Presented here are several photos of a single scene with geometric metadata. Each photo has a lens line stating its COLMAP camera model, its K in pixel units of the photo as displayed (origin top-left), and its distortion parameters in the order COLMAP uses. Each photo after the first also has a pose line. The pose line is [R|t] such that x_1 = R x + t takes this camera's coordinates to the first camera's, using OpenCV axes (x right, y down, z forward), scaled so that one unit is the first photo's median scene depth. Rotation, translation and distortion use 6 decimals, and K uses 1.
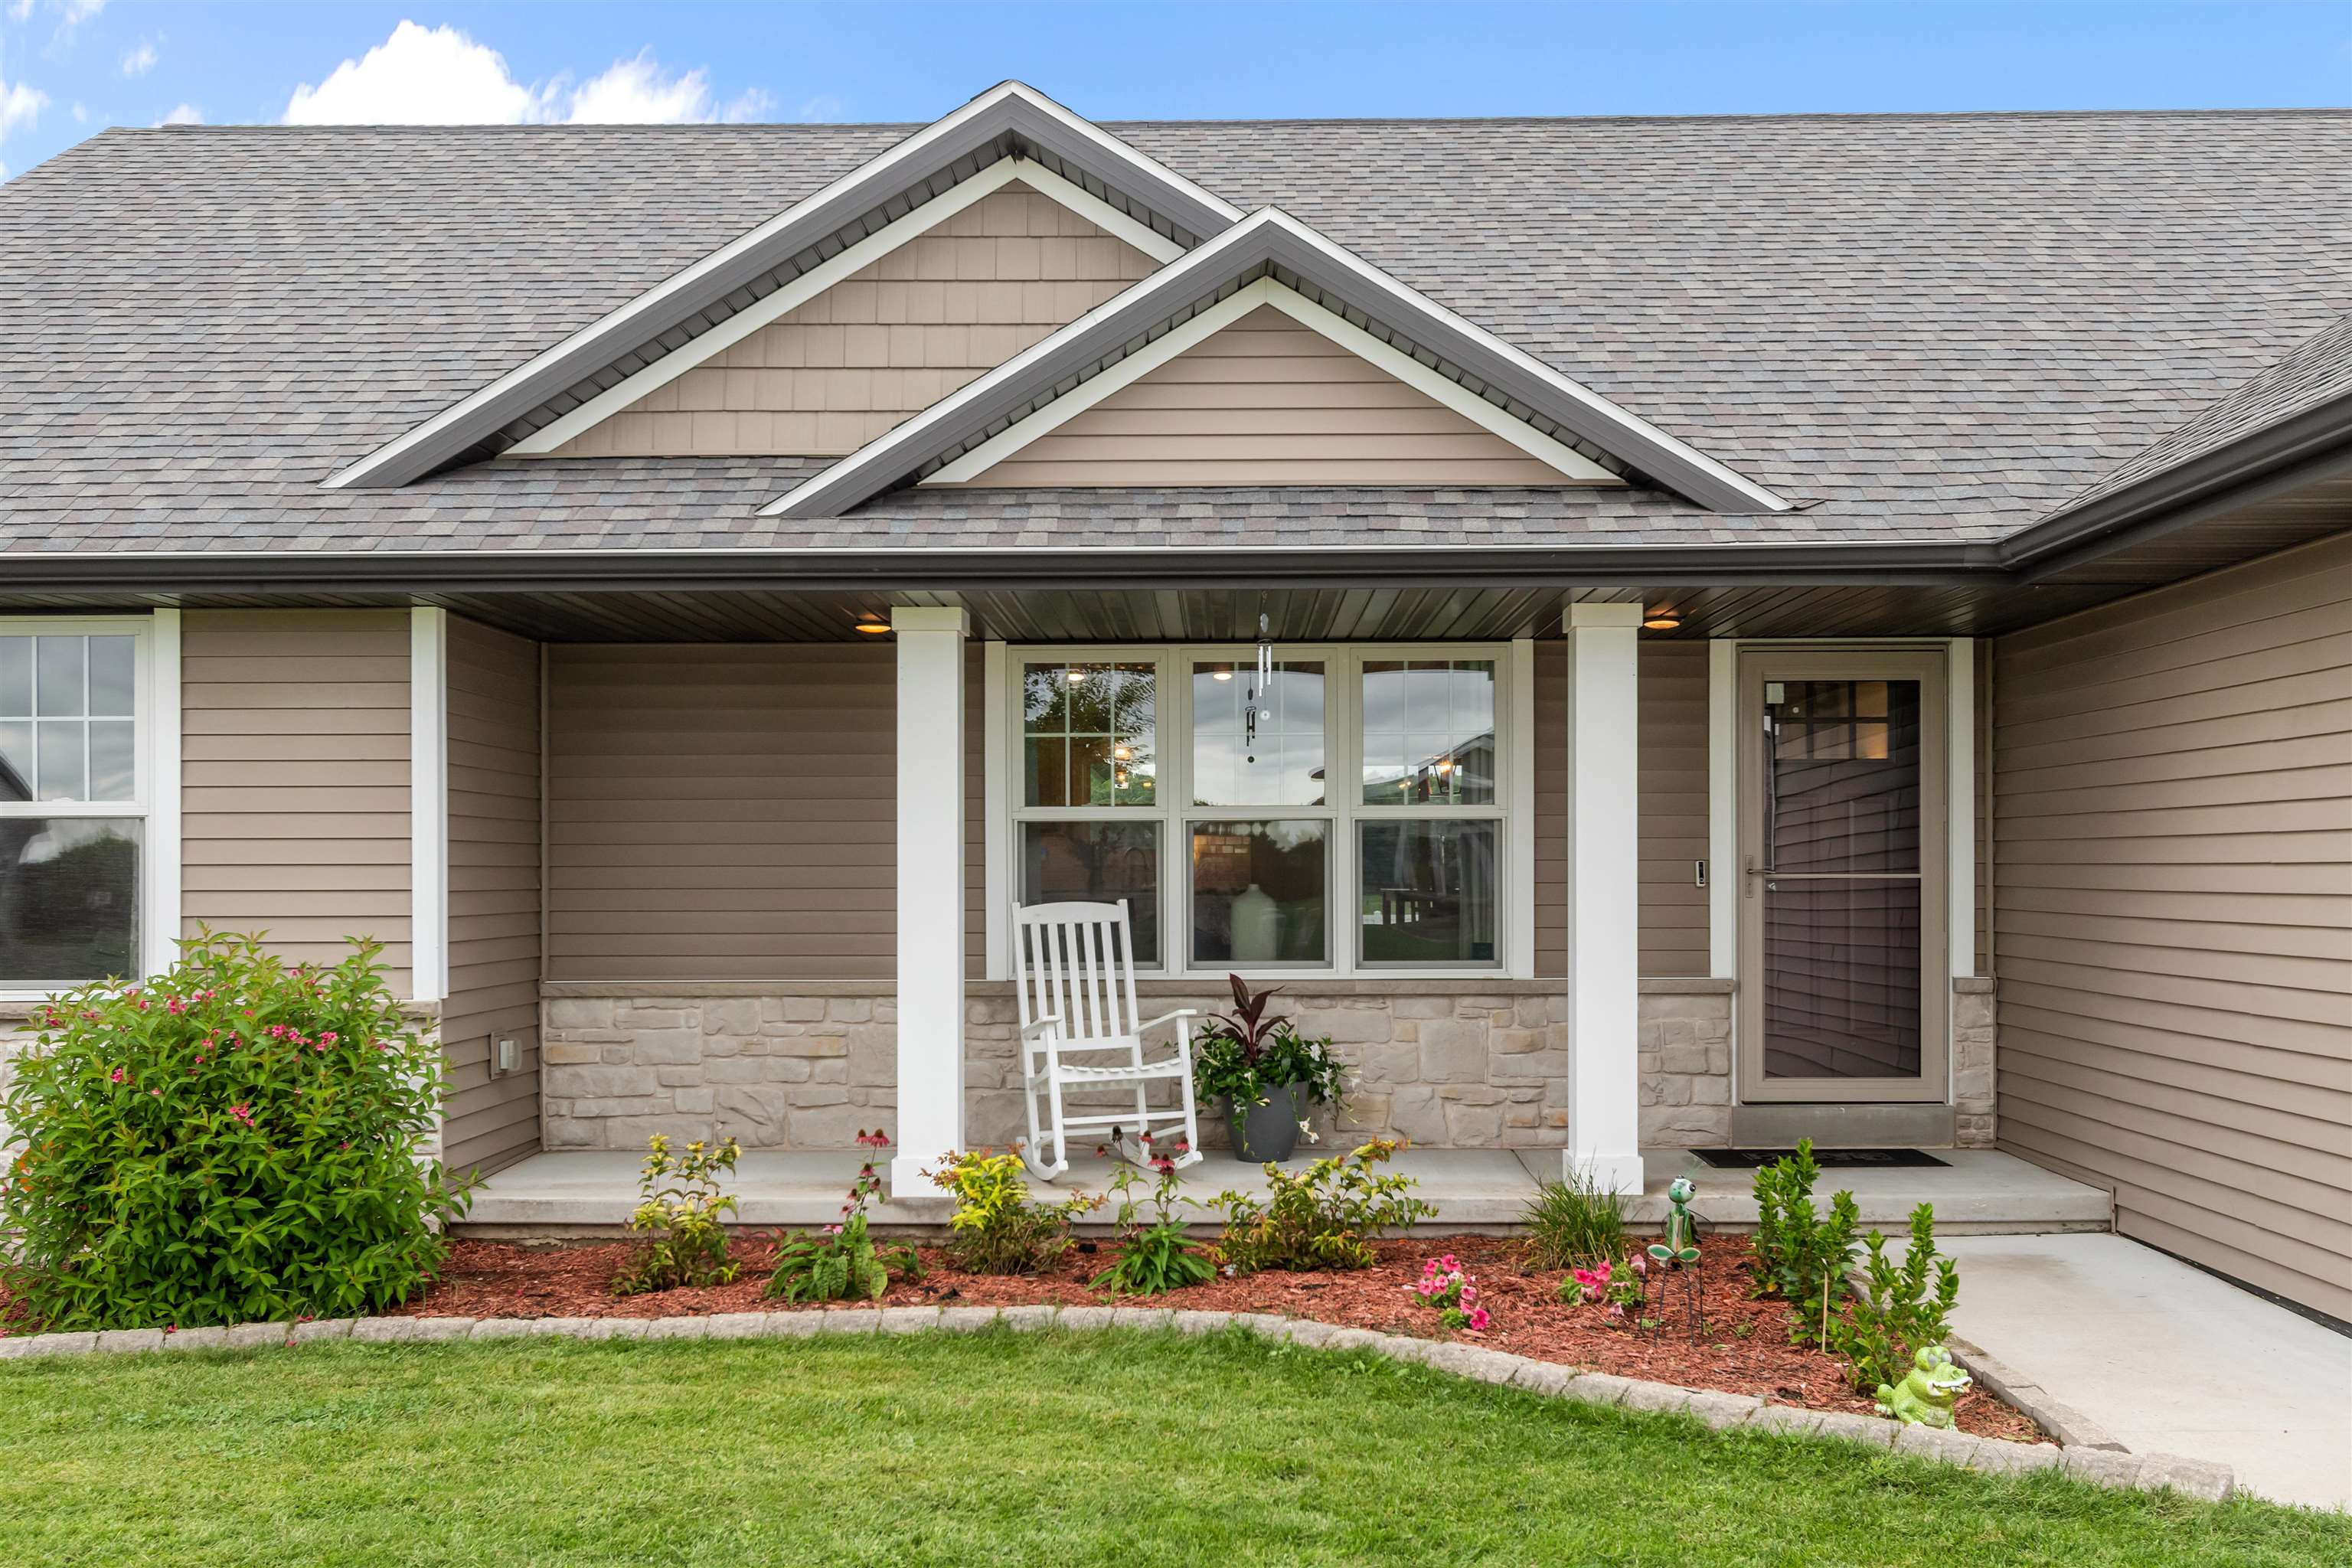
lens RADIAL K [[2291.7, 0, 1172.6], [0, 2291.7, 788.1], [0, 0, 1]] dist [0.039261, 0.000000]
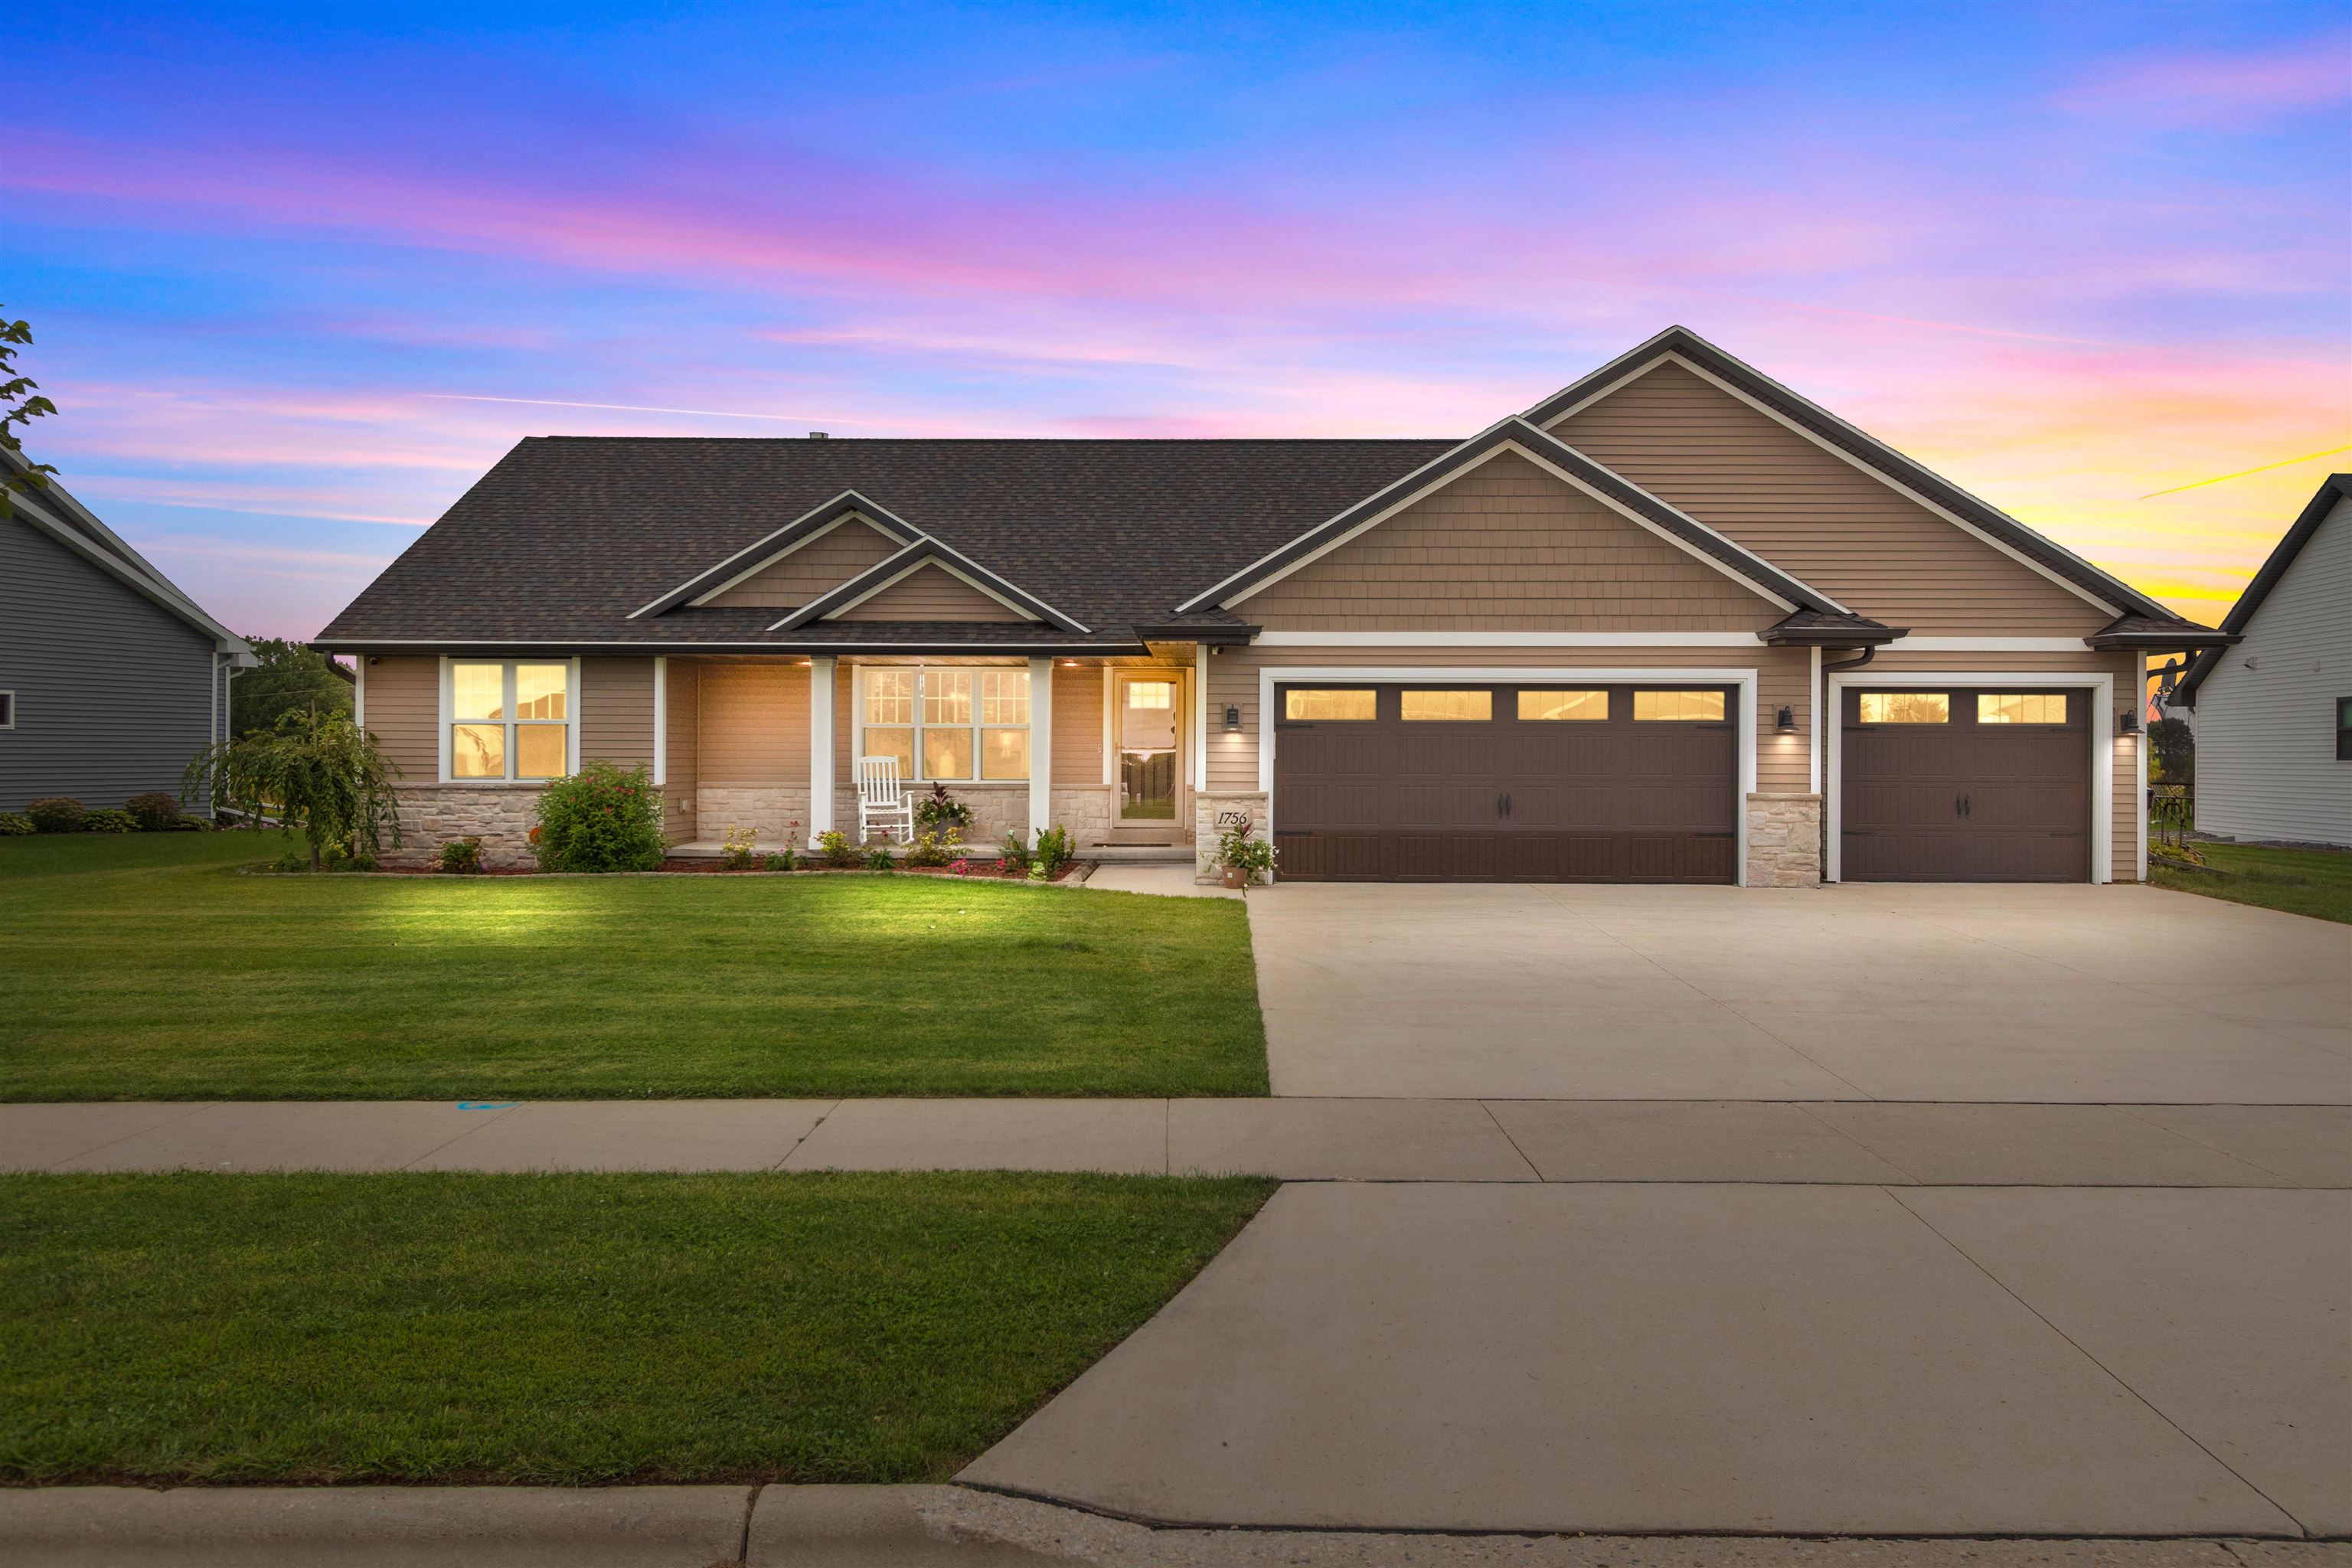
lens RADIAL K [[1725.7, 0, 1235.2], [0, 1725.7, 716.6], [0, 0, 1]] dist [0.012688, 0.001087]
pose [[0.999644, 0.011229, 0.024203, 0.381903], [-0.011562, 0.999839, 0.013688, -0.038564], [-0.024045, -0.013963, 0.999613, -1.300189]]
